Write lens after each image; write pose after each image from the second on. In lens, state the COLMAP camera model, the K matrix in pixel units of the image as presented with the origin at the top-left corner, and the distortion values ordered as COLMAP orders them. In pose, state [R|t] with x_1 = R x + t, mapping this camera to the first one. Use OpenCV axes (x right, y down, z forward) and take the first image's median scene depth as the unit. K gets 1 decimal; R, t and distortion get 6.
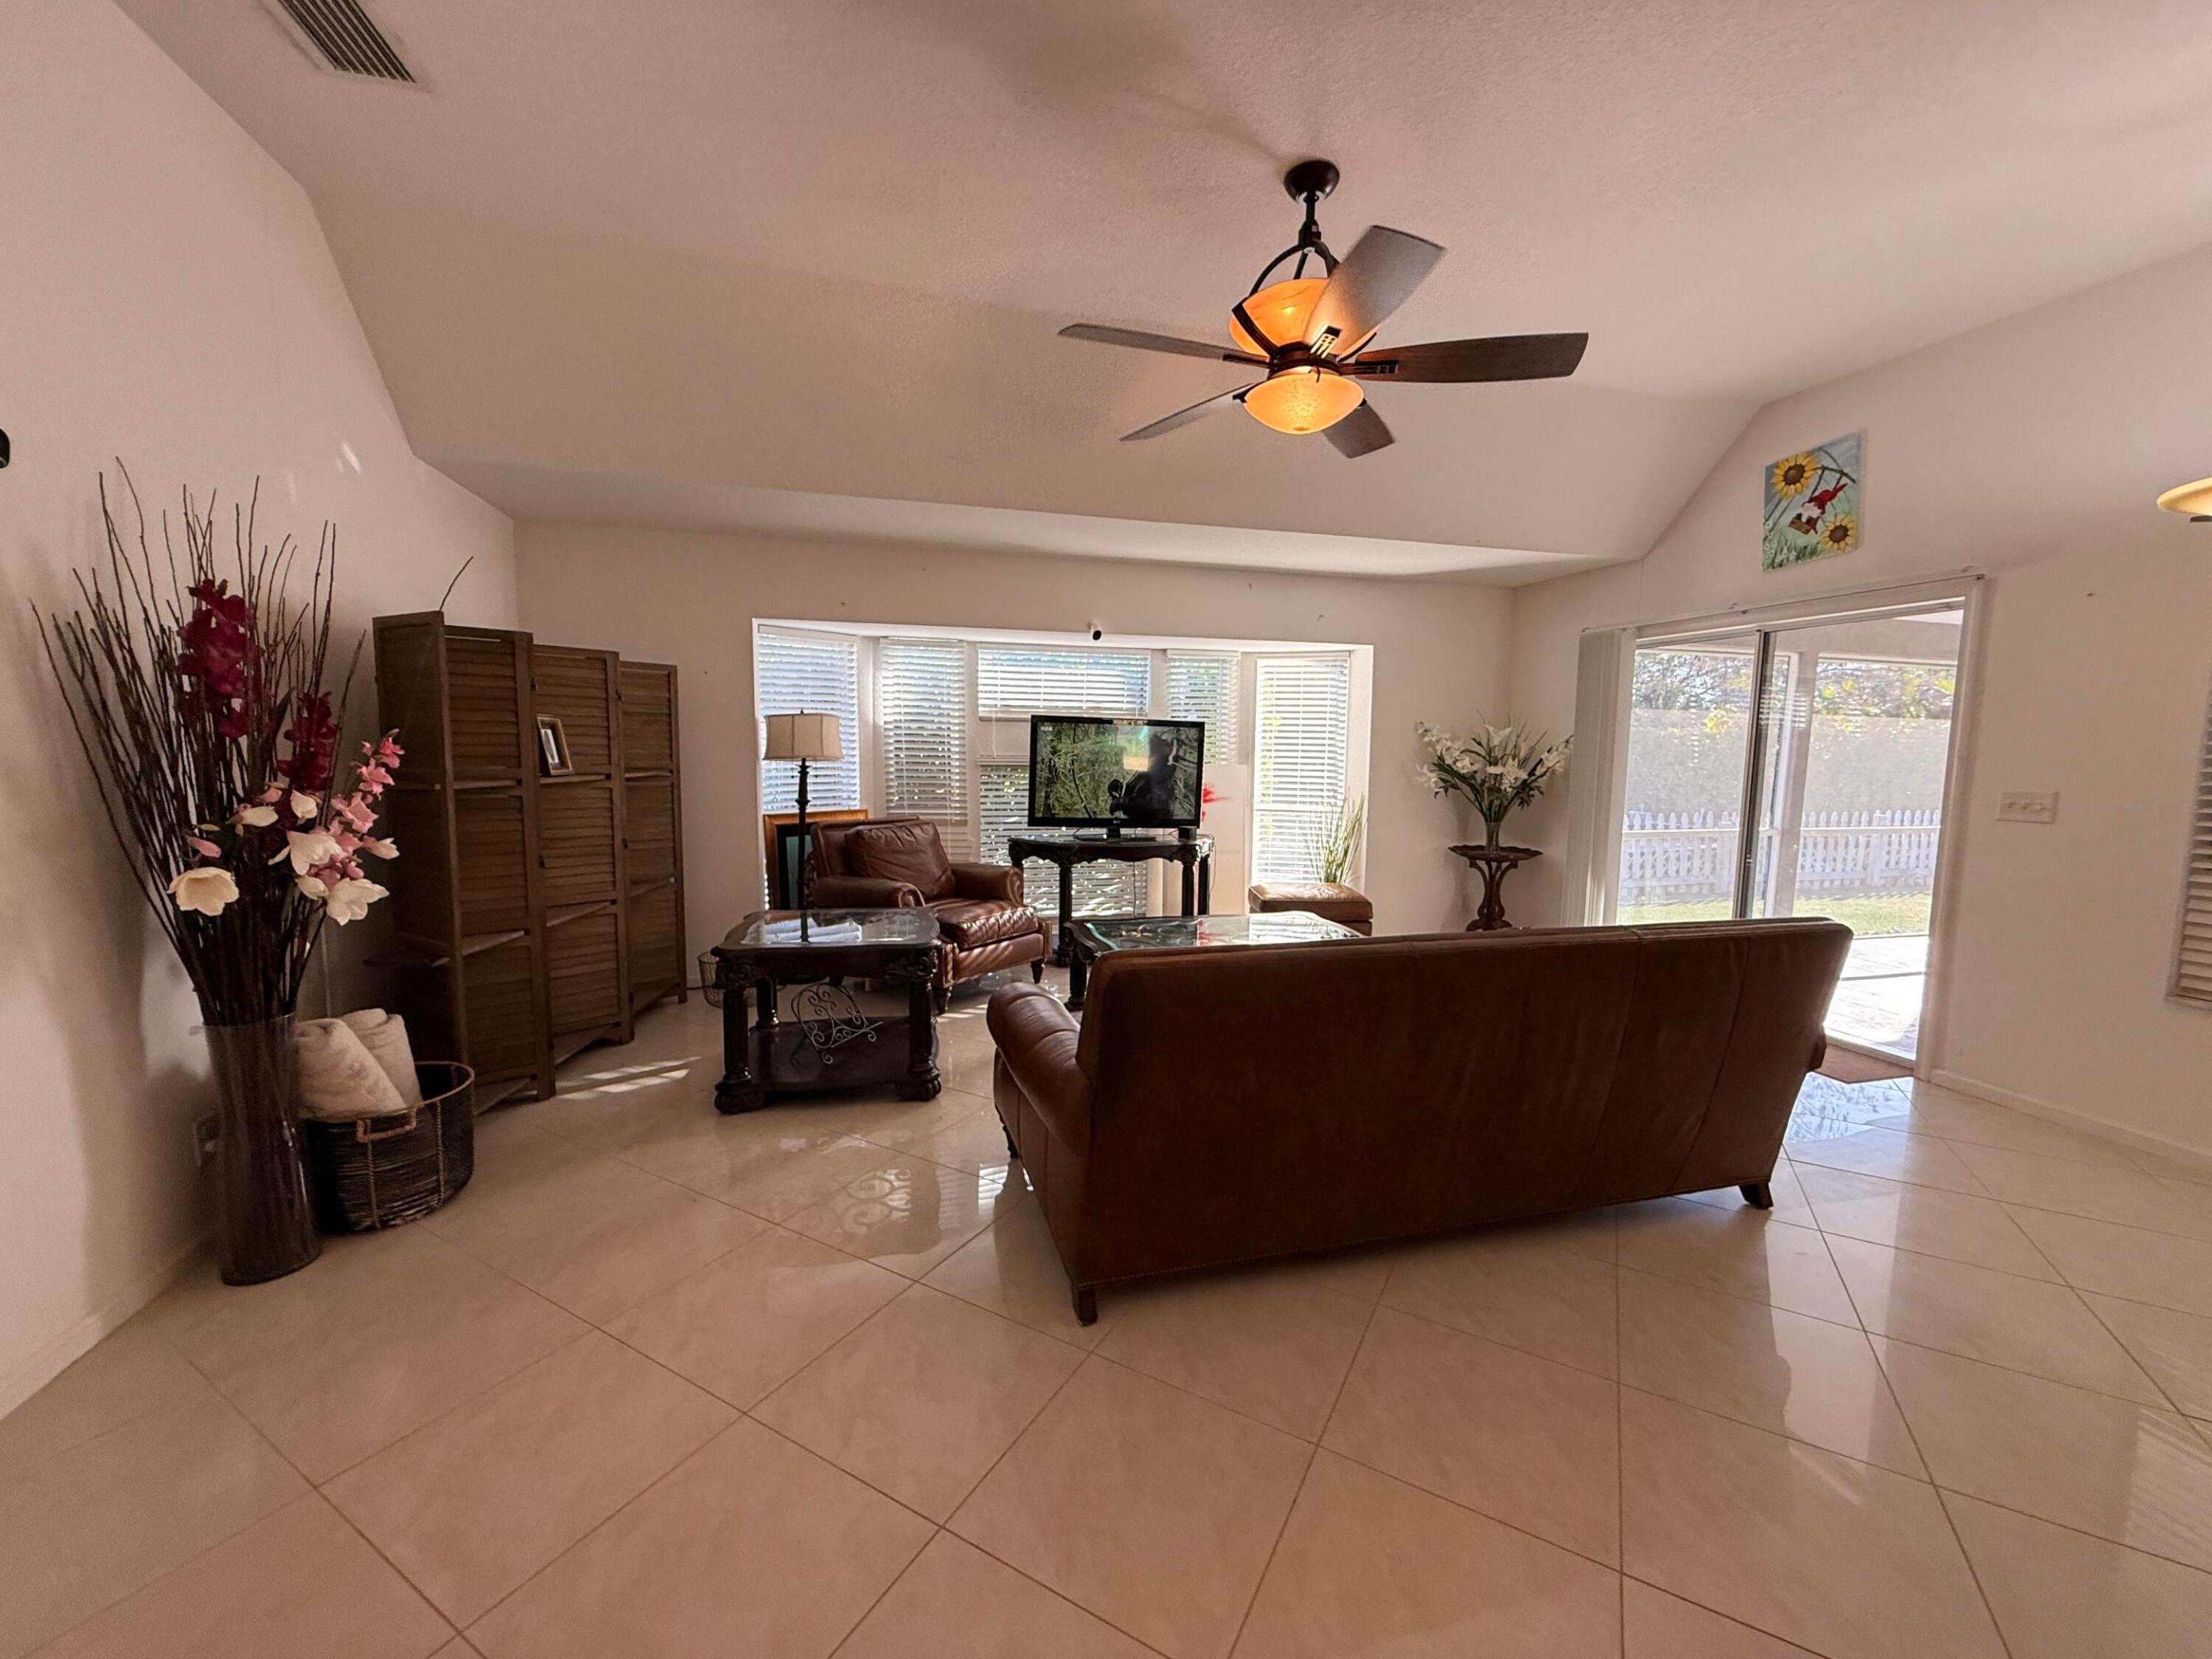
lens RADIAL K [[884.7, 0, 1106.0], [0, 884.7, 829.5], [0, 0, 1]] dist [0.002161, 0.000214]
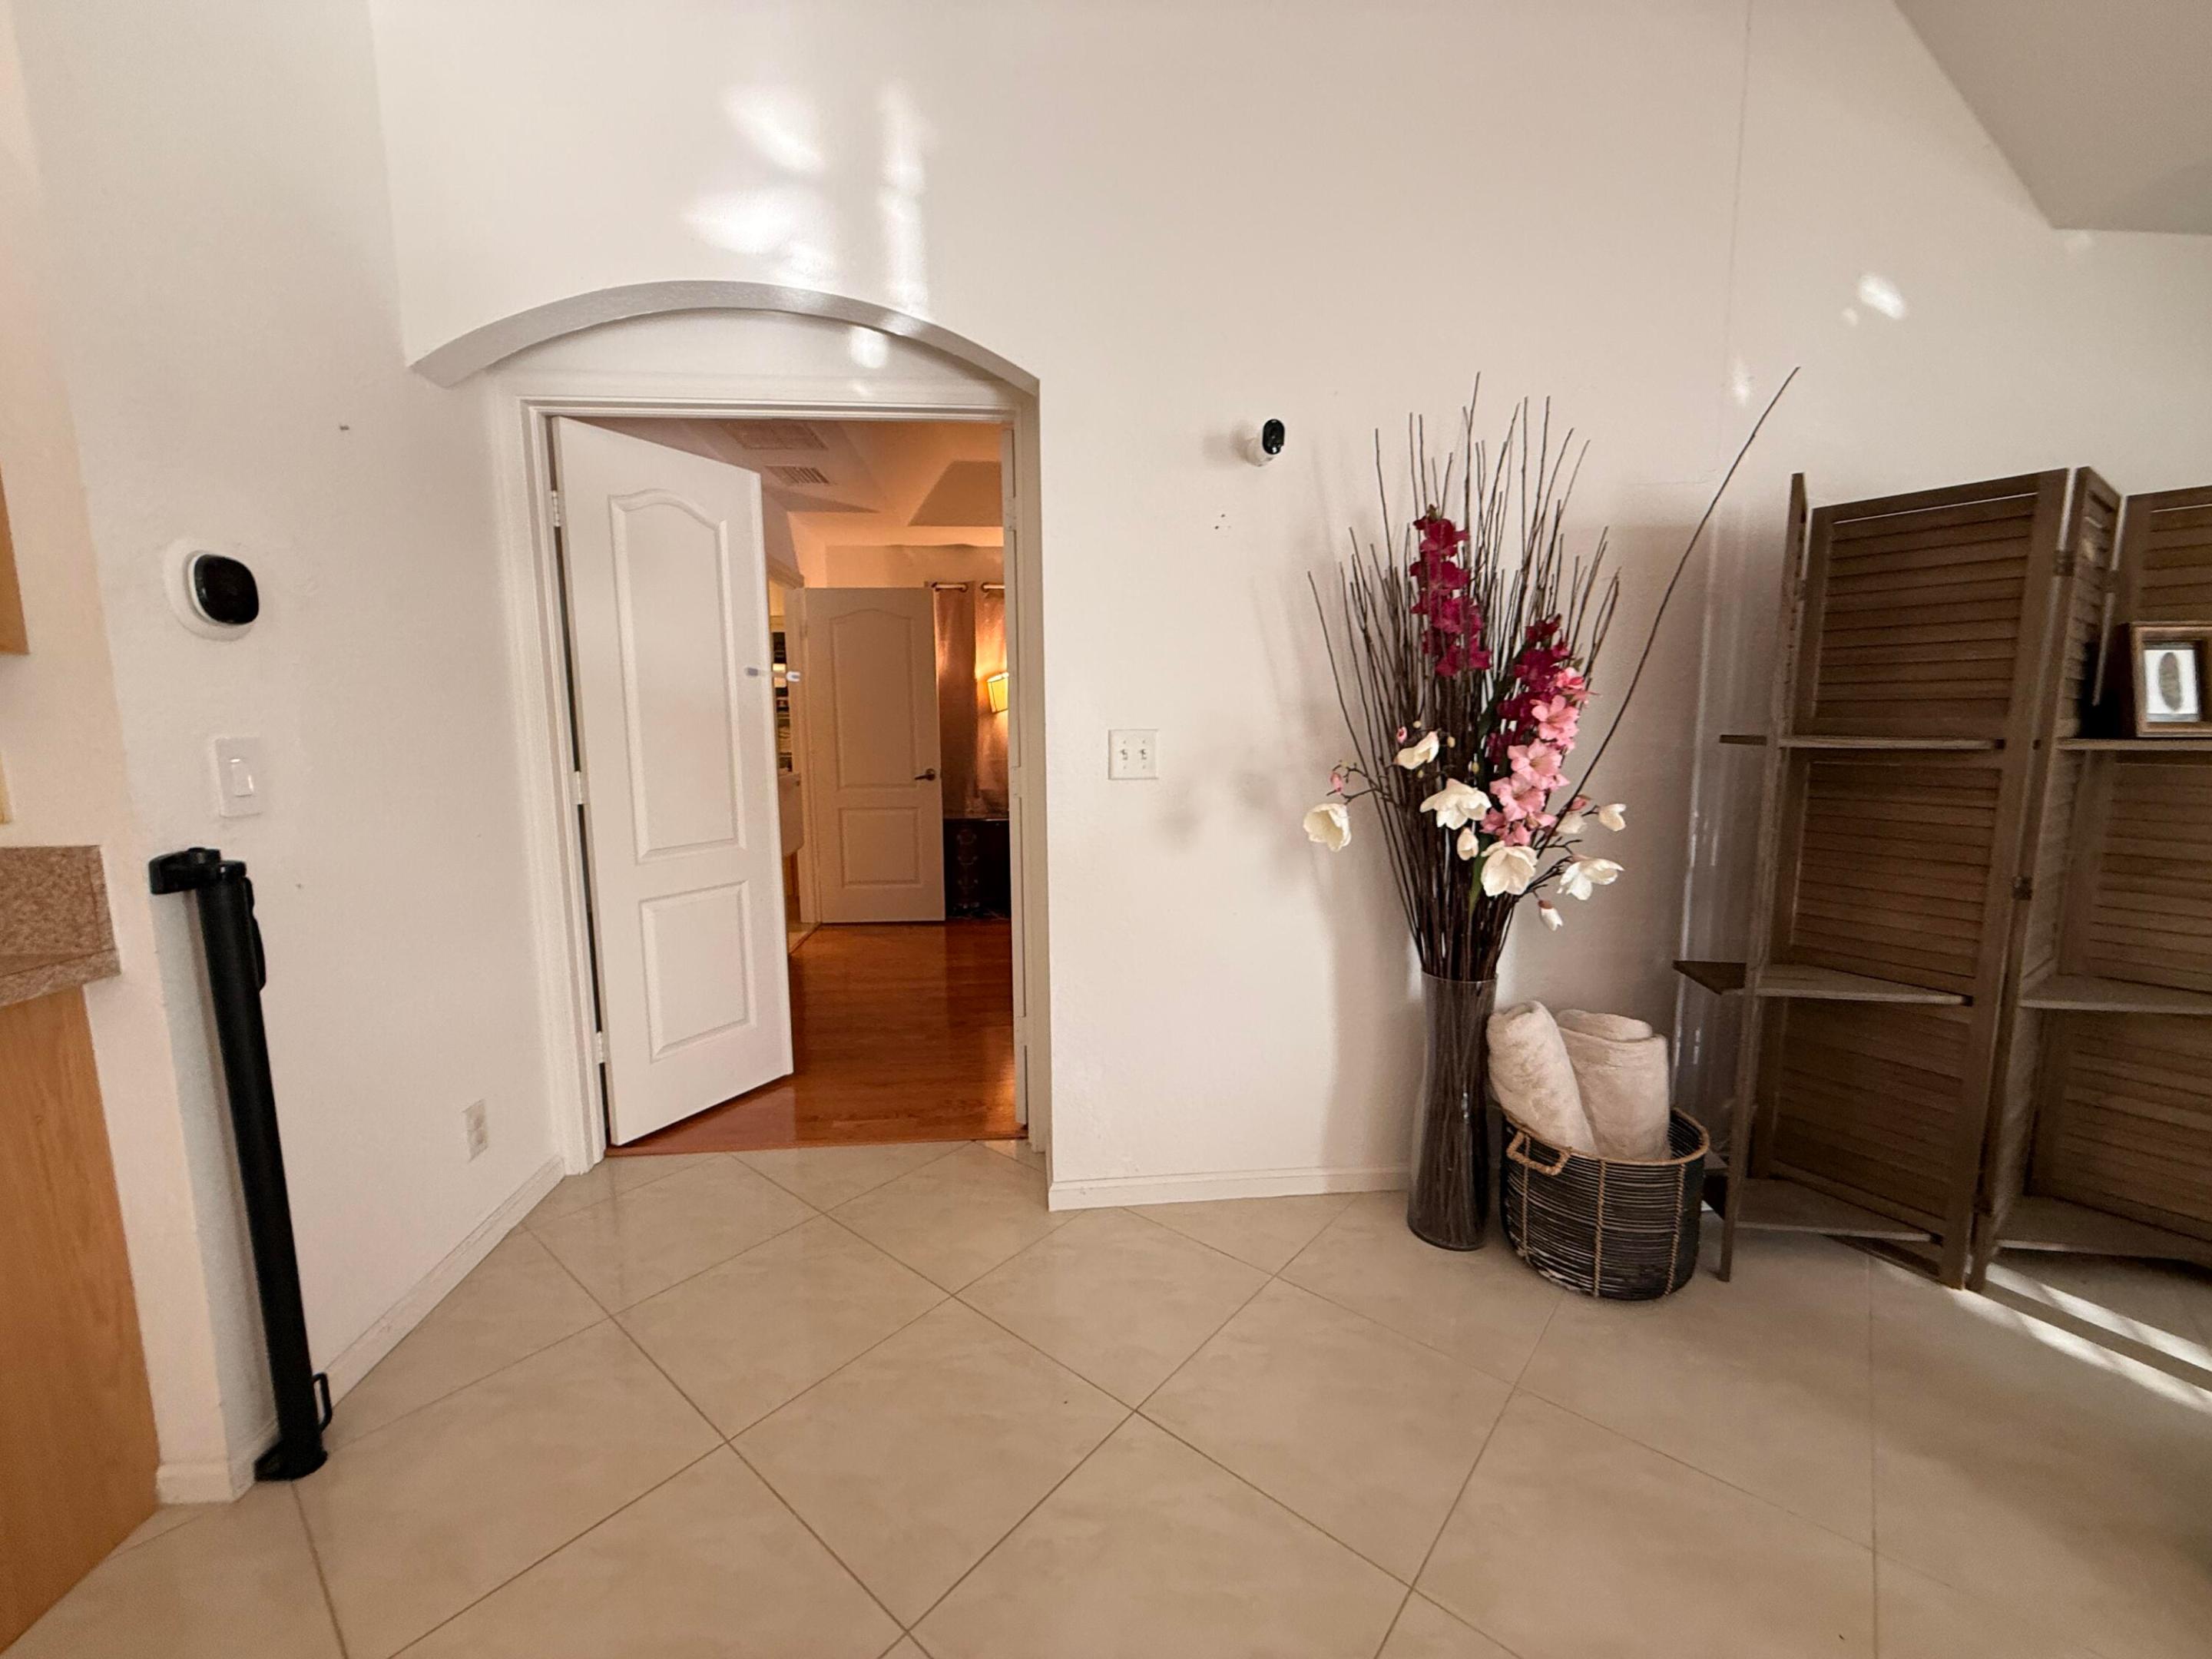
lens RADIAL K [[880.6, 0, 1100.0], [0, 880.6, 831.0], [0, 0, 1]] dist [0.000731, -0.000047]
pose [[-0.188601, 0.114712, -0.975331, 0.006724], [-0.091114, 0.986827, 0.133683, -0.013387], [0.977818, 0.114079, -0.175665, 0.339471]]
